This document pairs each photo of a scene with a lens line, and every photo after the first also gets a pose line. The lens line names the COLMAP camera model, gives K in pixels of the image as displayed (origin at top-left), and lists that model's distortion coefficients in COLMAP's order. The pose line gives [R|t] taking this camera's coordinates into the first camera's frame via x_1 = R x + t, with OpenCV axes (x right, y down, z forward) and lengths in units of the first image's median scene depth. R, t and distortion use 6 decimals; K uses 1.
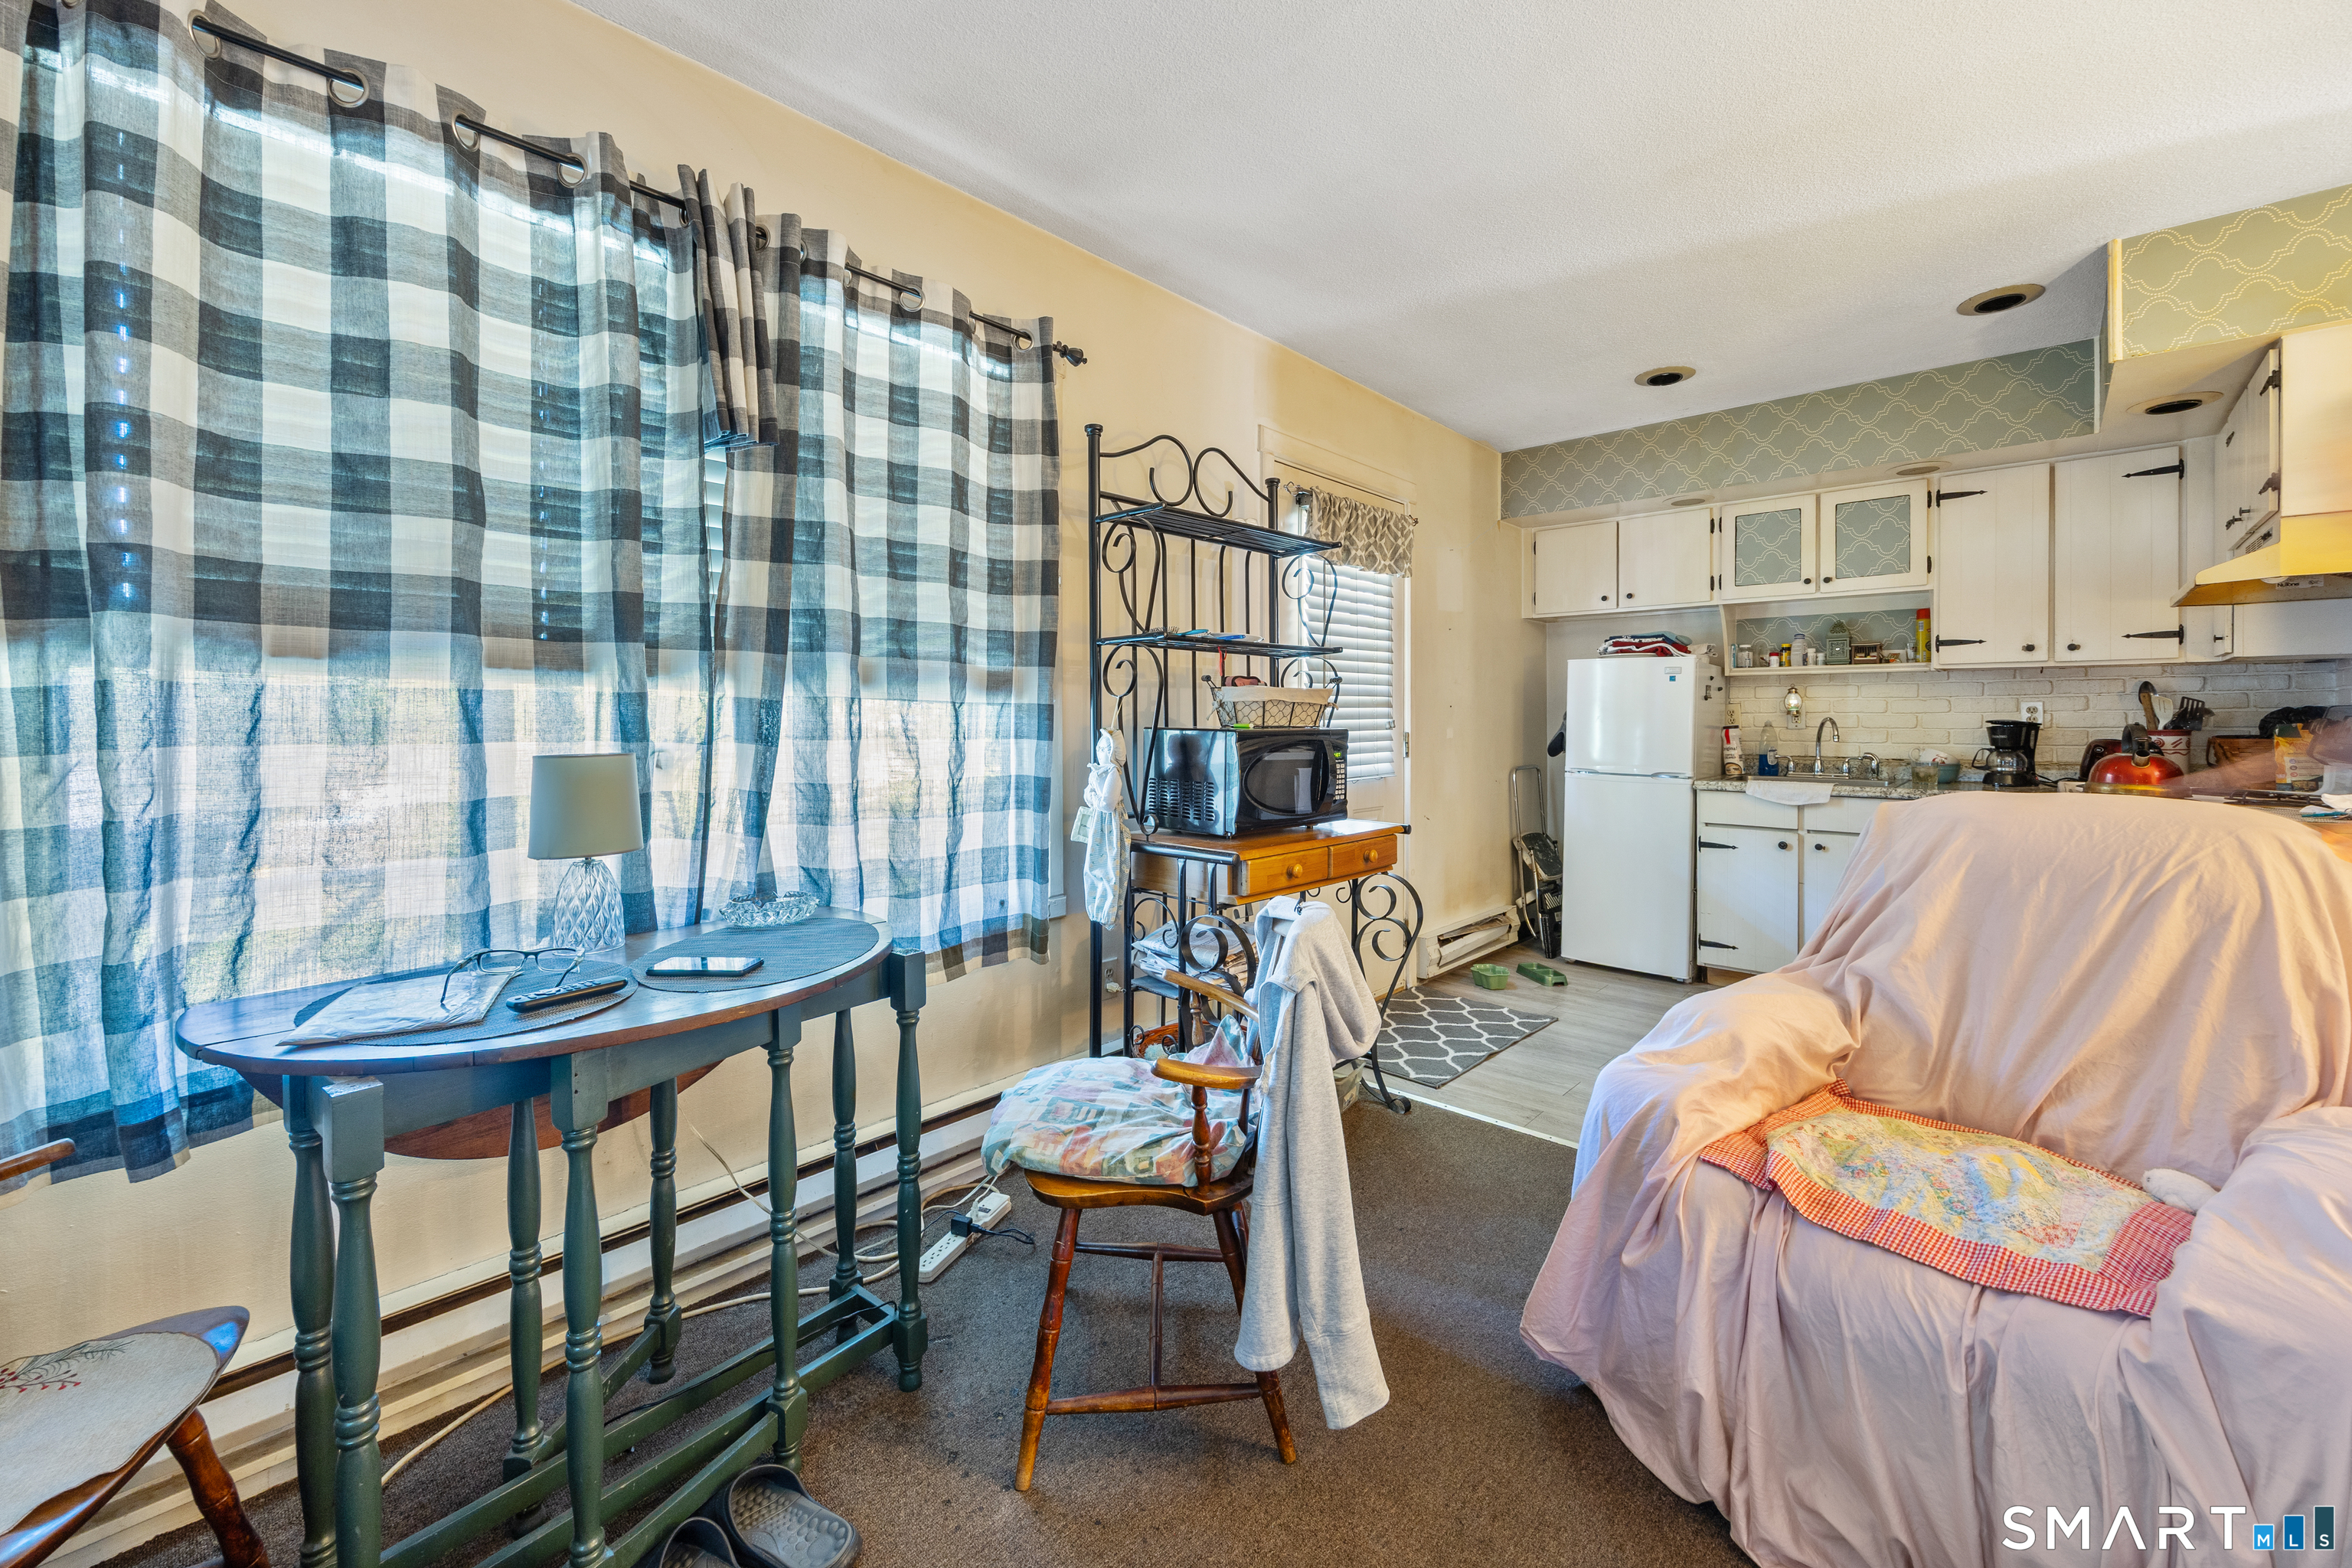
lens RADIAL K [[945.7, 0, 1175.3], [0, 945.7, 716.3], [0, 0, 1]] dist [-0.000785, 0.000052]
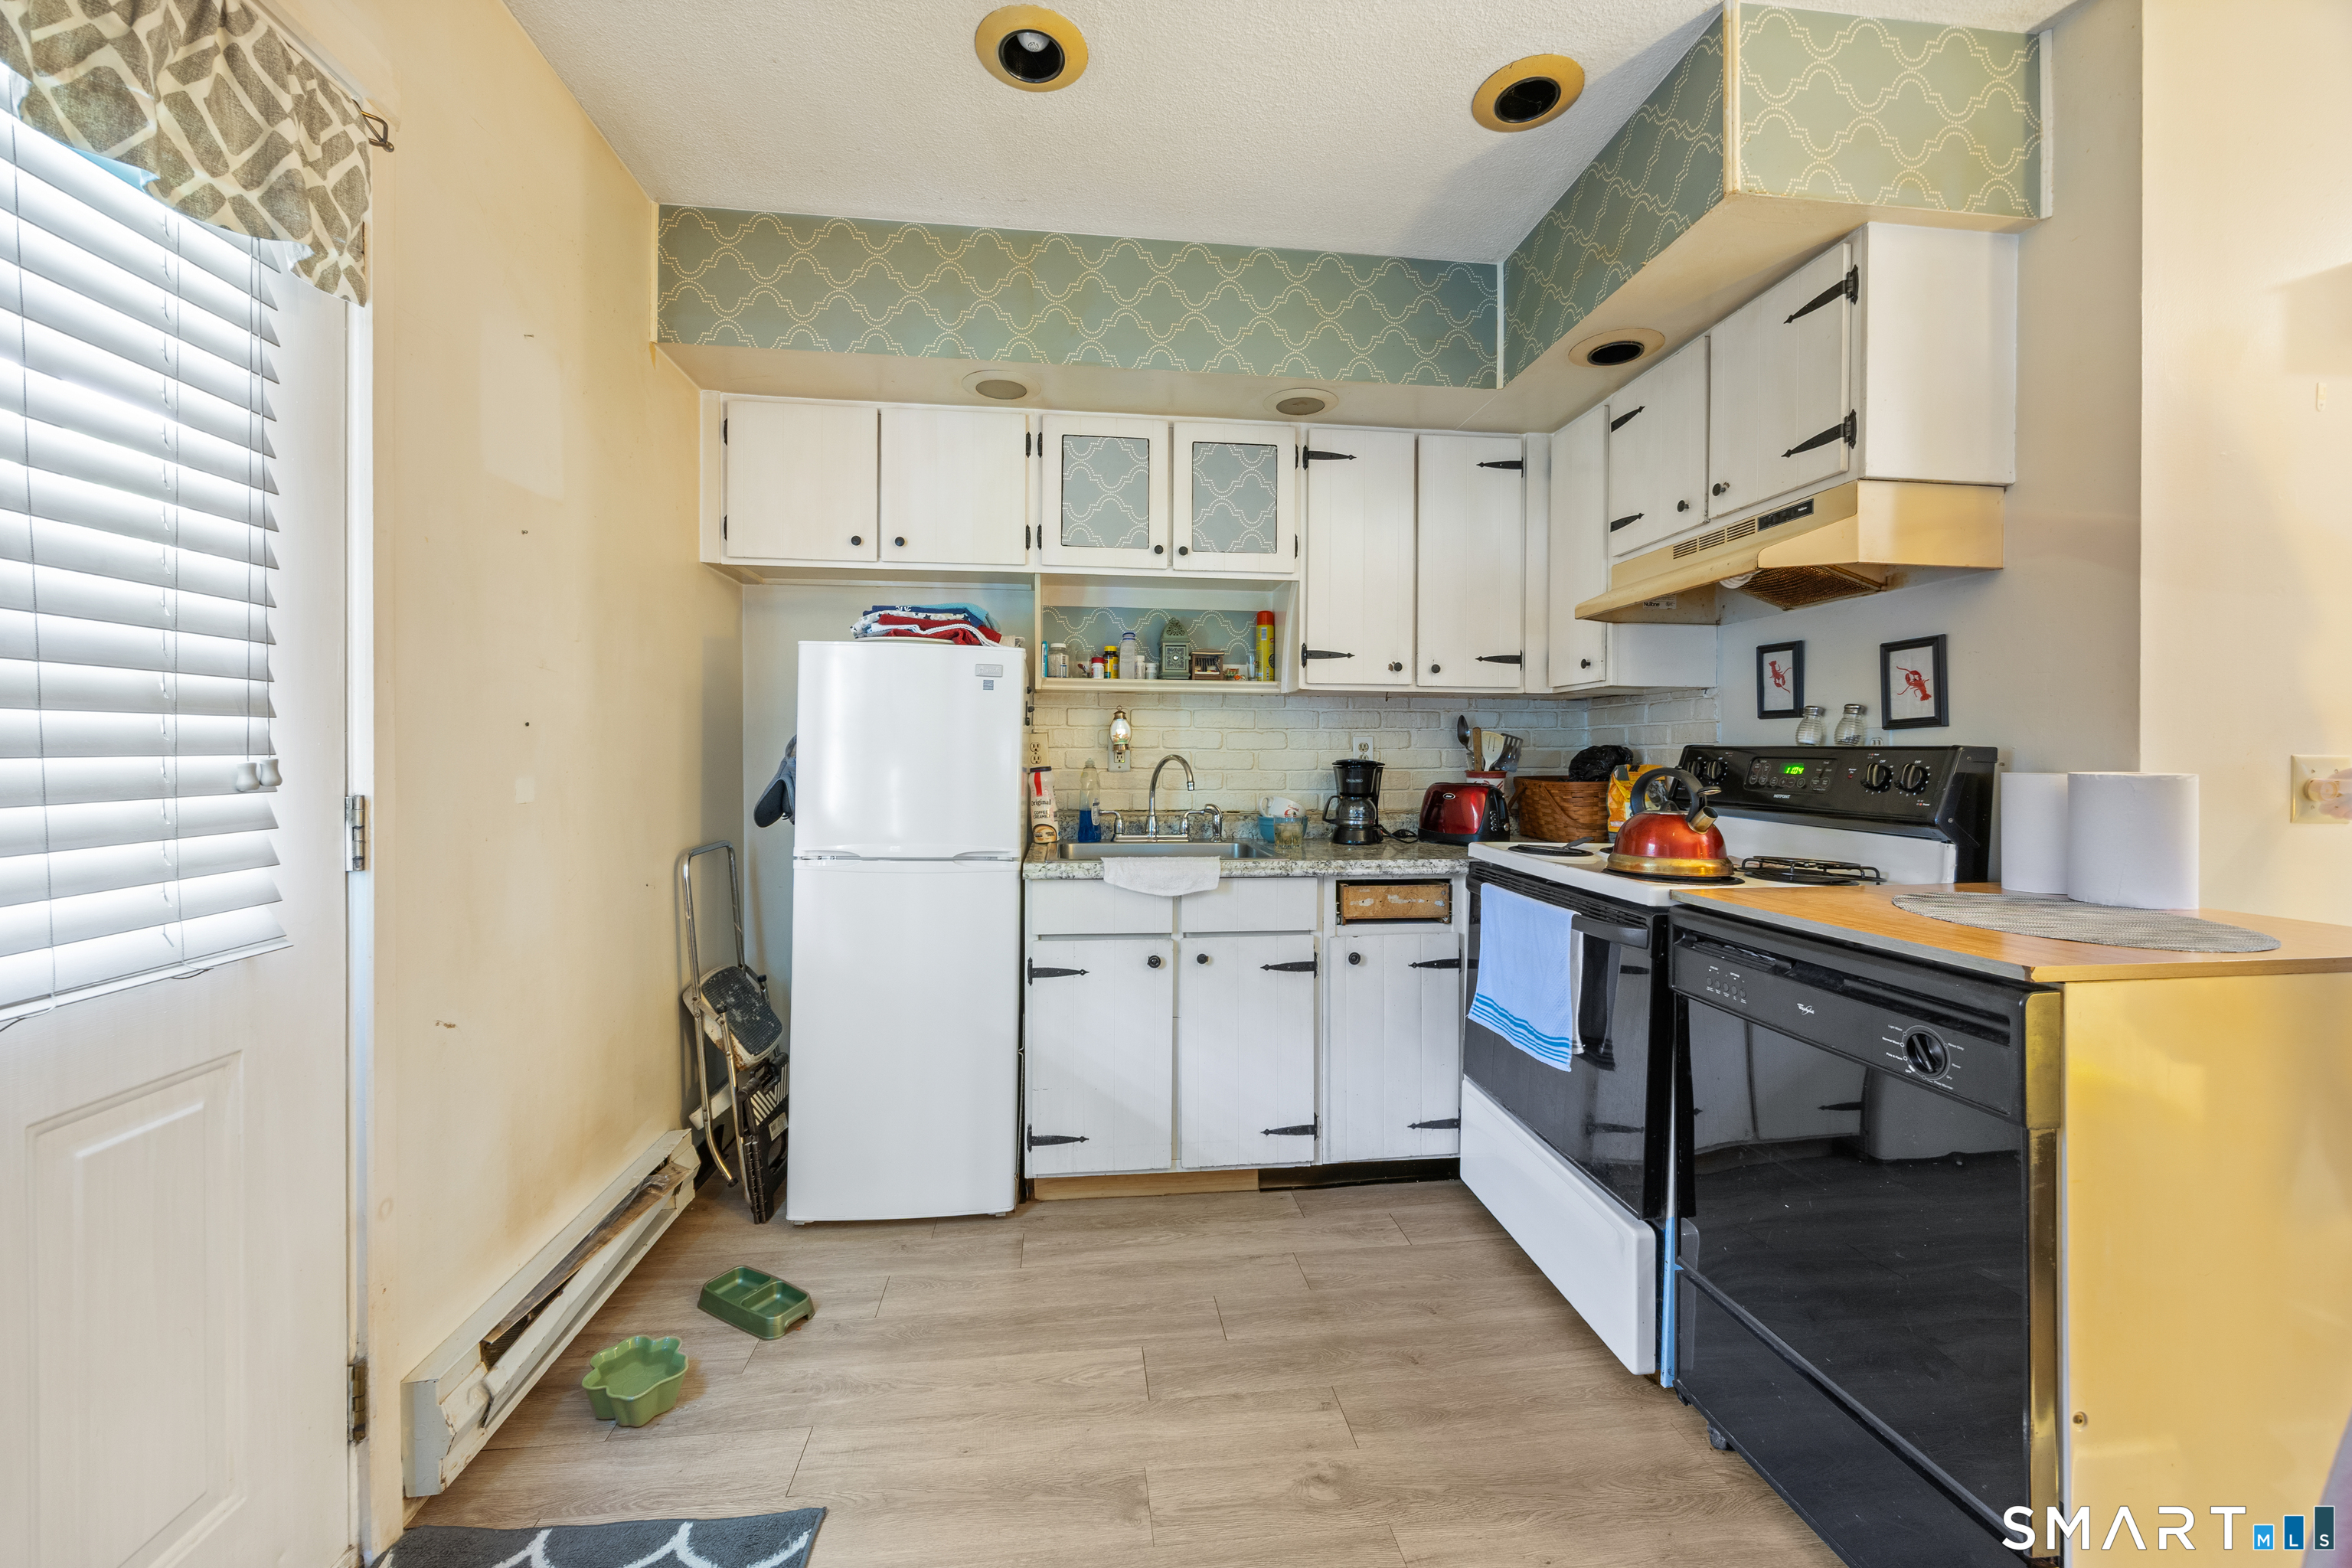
lens RADIAL K [[937.9, 0, 1182.4], [0, 937.9, 765.5], [0, 0, 1]] dist [-0.001505, 0.000106]
pose [[0.655037, -0.004981, 0.755580, 0.178938], [-0.007958, 0.999877, 0.013490, -0.000261], [-0.755555, -0.014849, 0.654917, 0.547871]]
